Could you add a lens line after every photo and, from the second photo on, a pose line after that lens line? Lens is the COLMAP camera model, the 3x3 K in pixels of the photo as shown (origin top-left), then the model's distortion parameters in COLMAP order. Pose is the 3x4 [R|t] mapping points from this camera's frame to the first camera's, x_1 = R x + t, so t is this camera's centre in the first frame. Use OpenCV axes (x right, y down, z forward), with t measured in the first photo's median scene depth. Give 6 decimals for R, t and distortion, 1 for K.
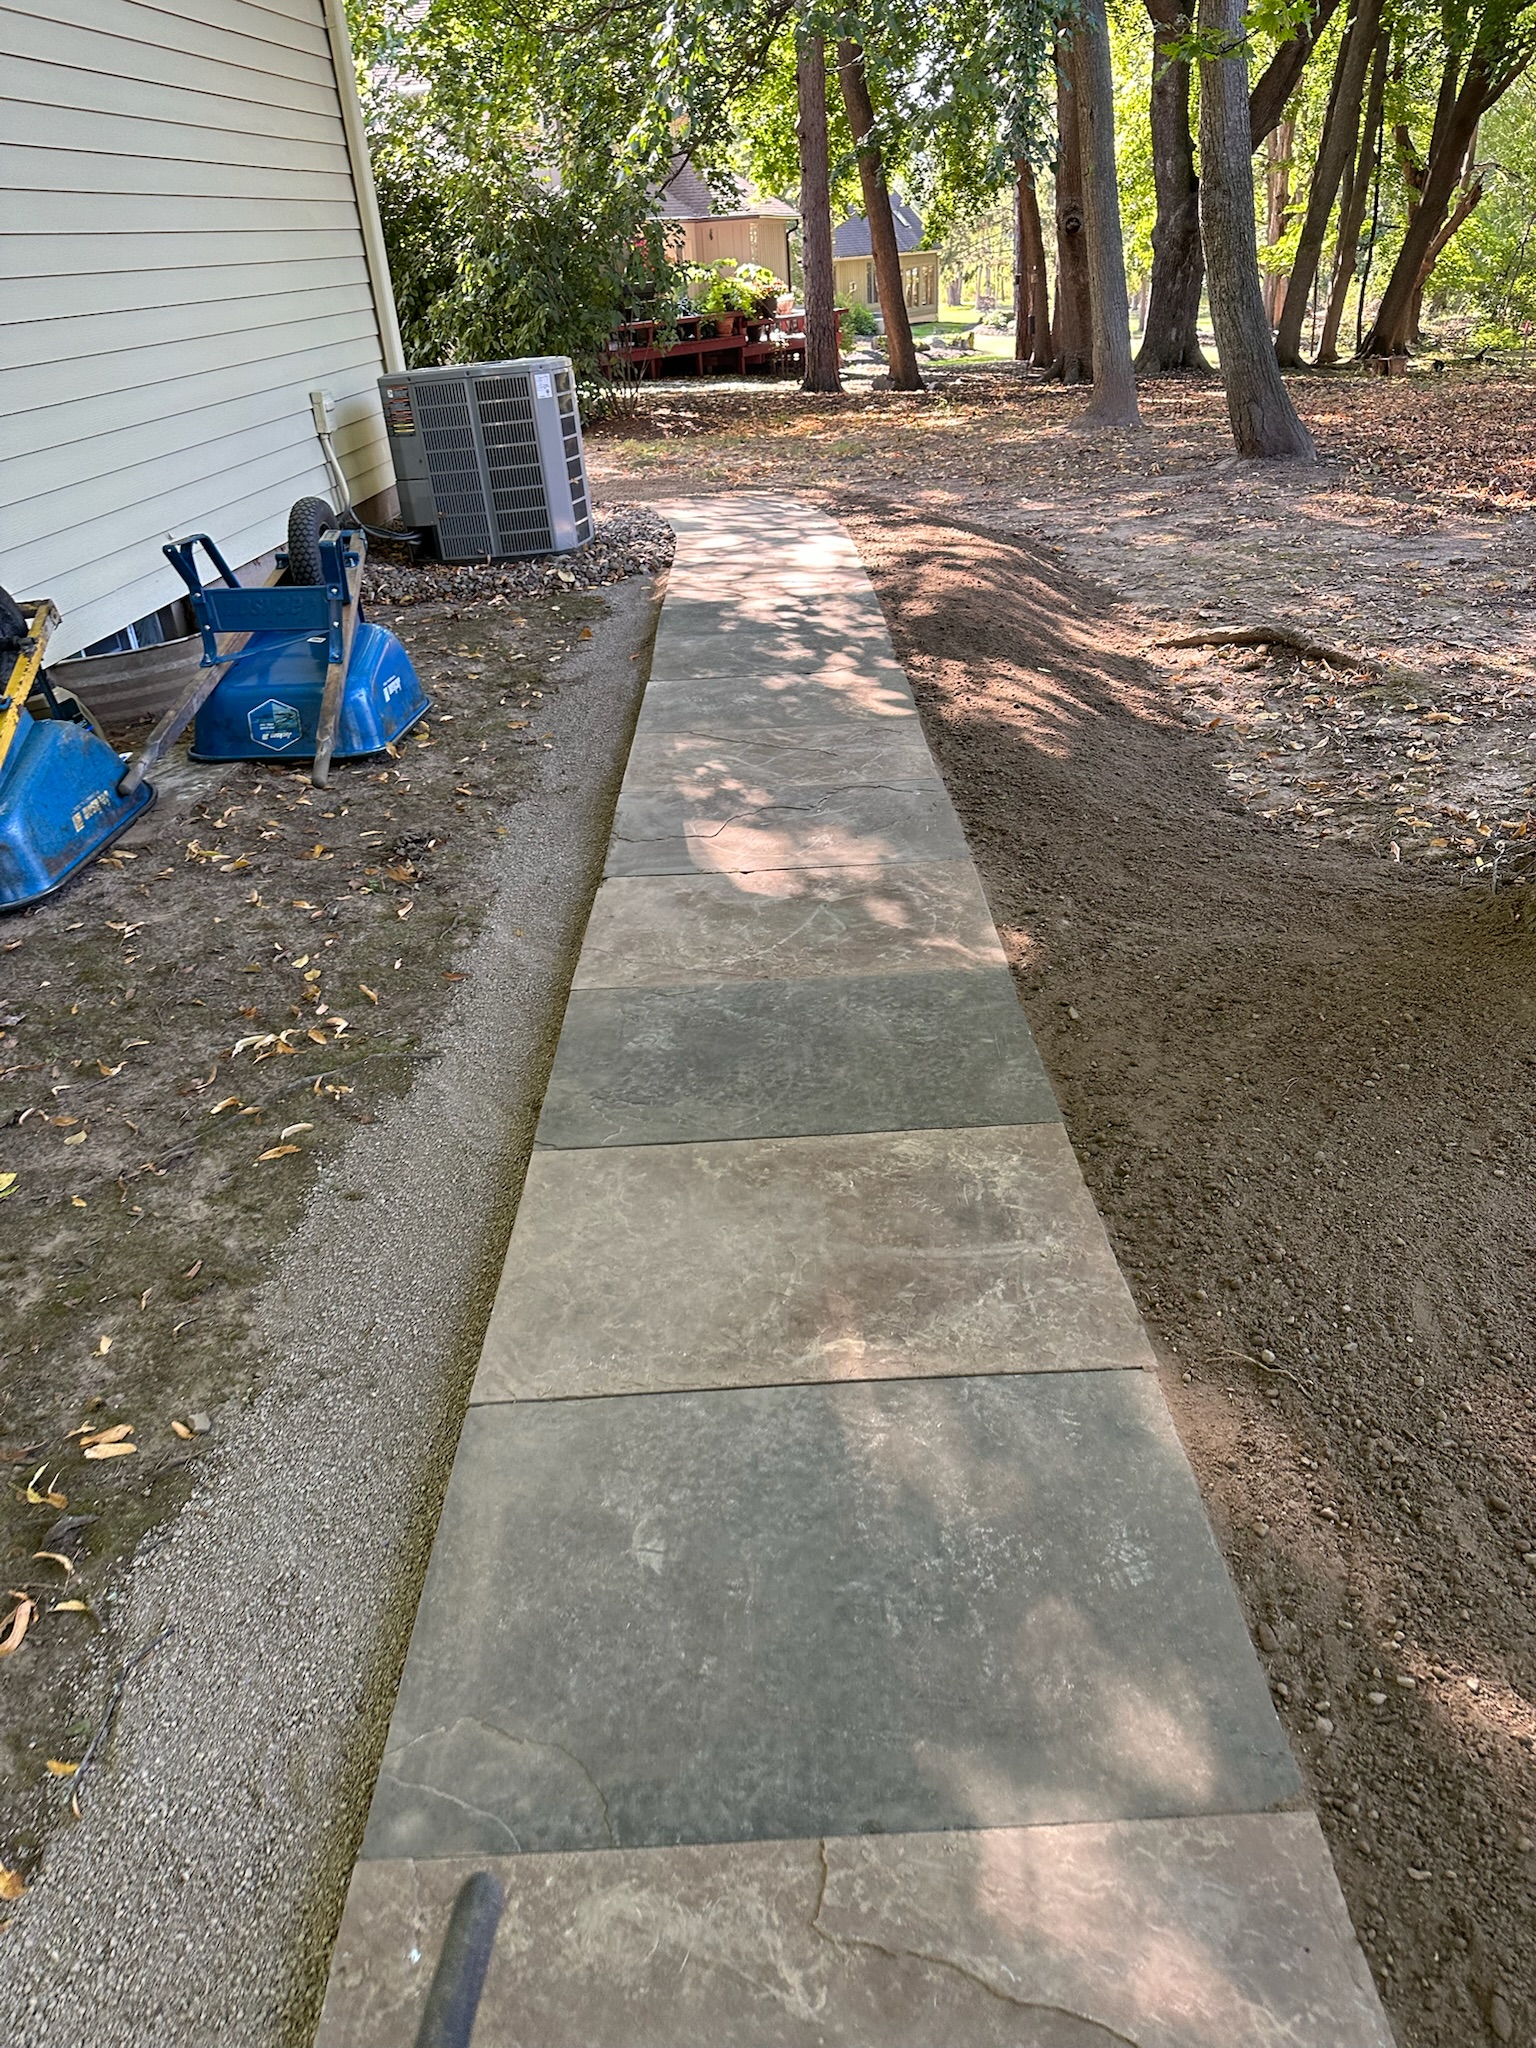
lens RADIAL K [[1562.8, 0, 768.0], [0, 1562.8, 1024.0], [0, 0, 1]] dist [0.026288, -0.006104]
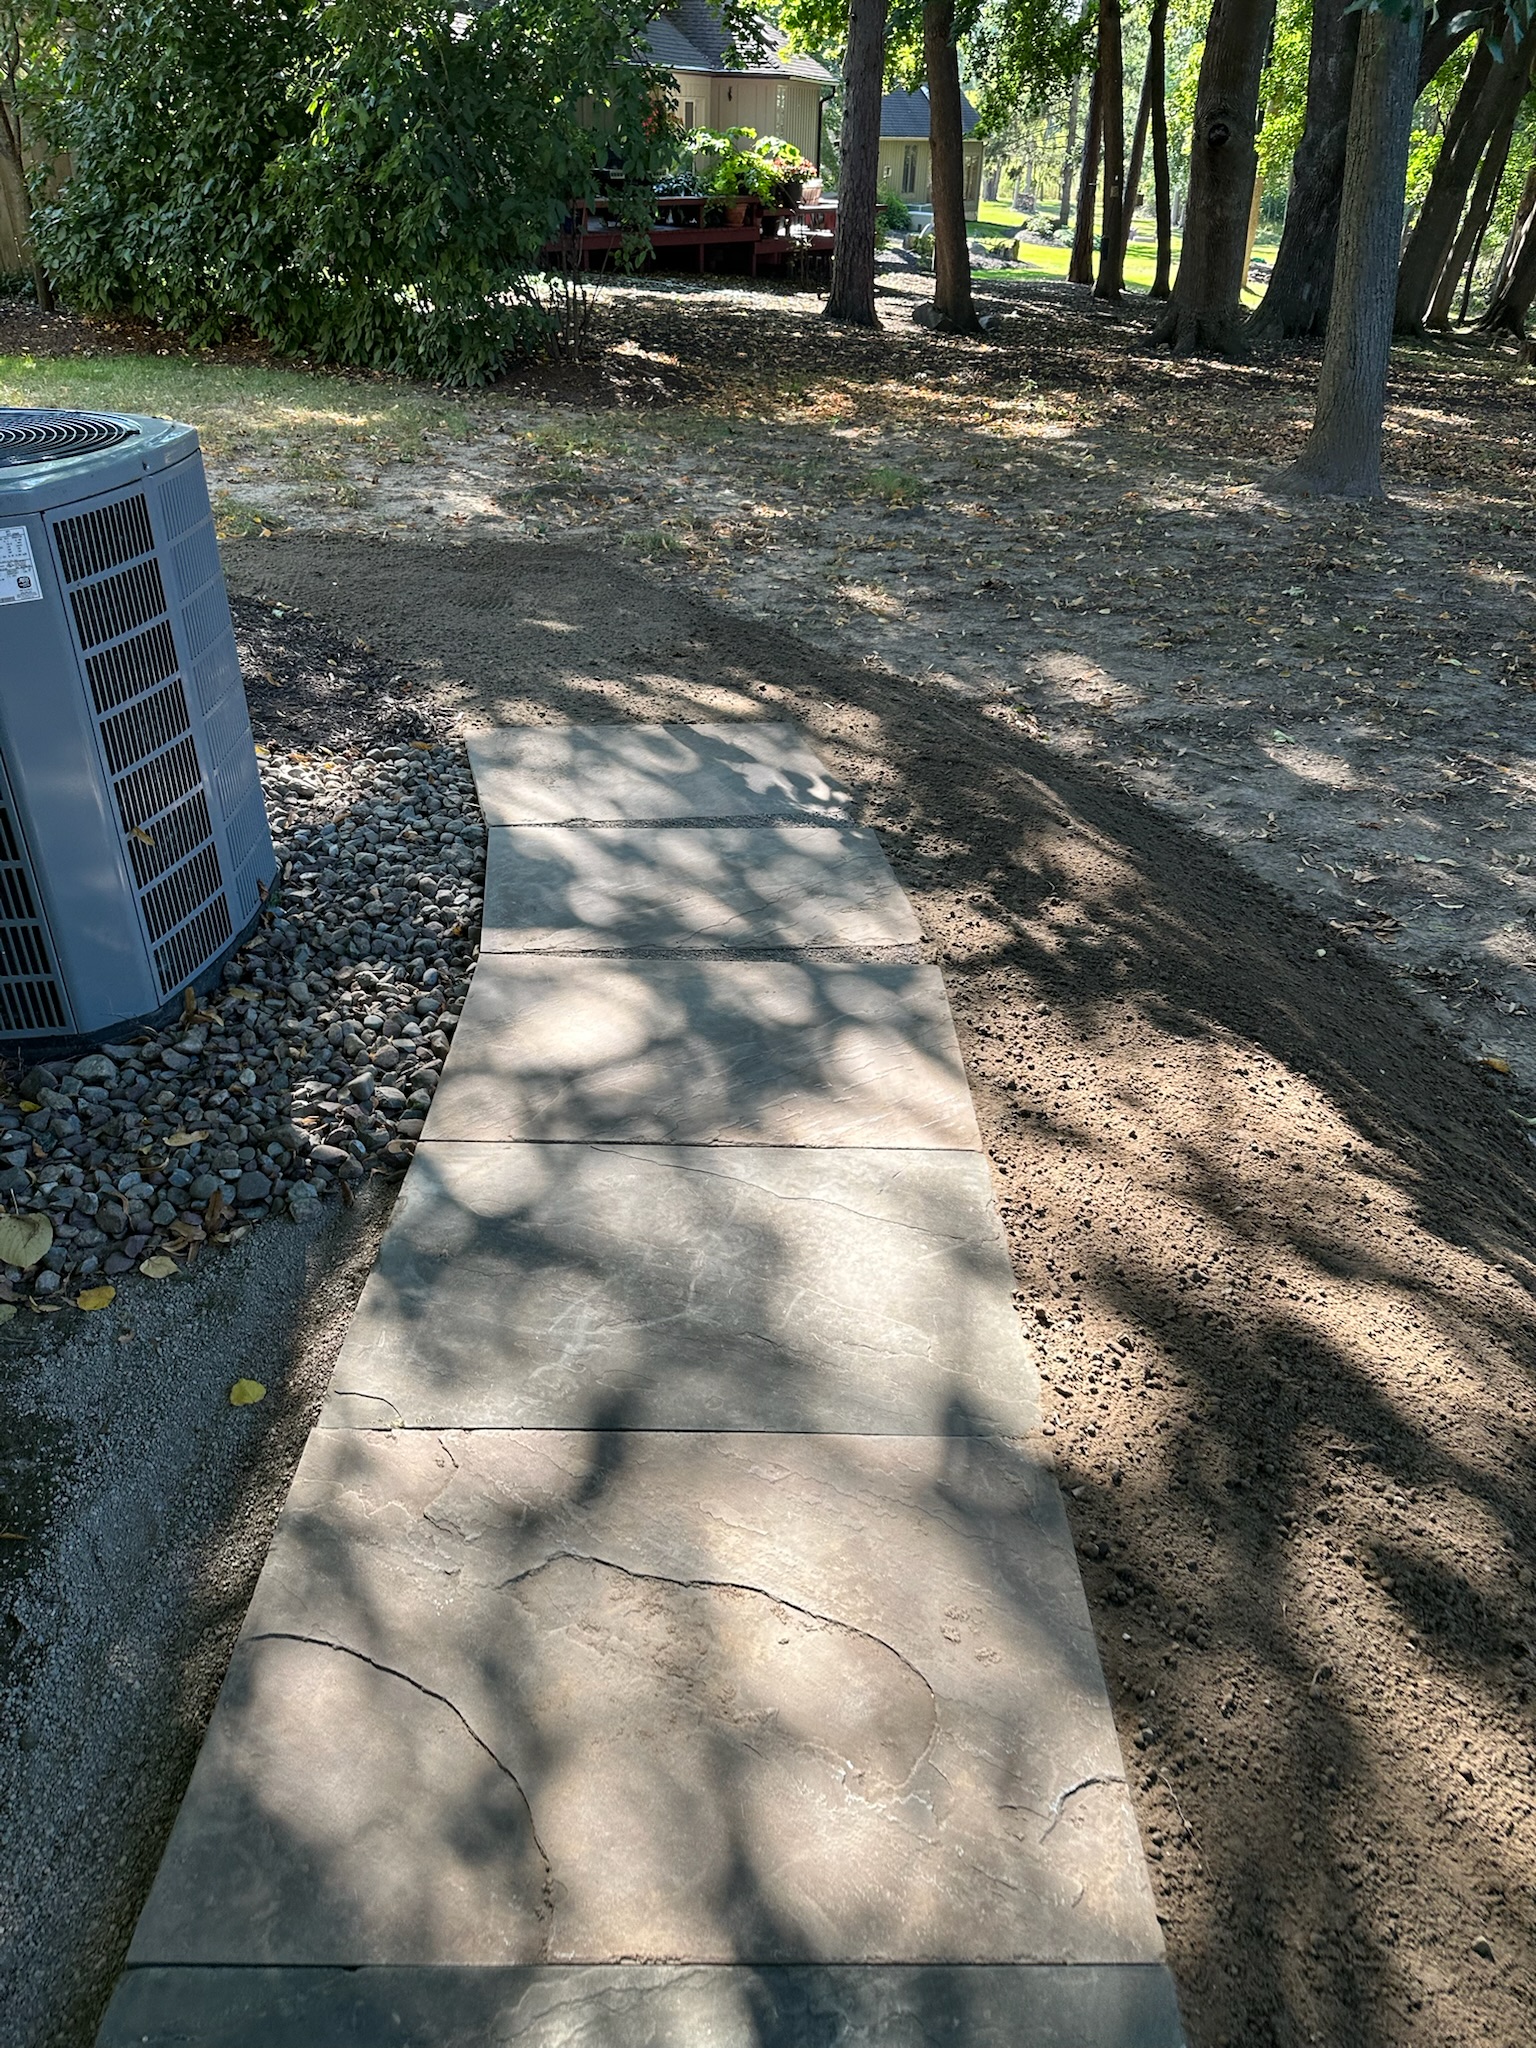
lens RADIAL K [[1511.3, 0, 768.0], [0, 1511.3, 1024.0], [0, 0, 1]] dist [0.013752, -0.003084]
pose [[0.995712, 0.086427, 0.032986, -0.000446], [-0.088846, 0.992769, 0.080727, -0.139385], [-0.025770, -0.083312, 0.996190, 0.275446]]
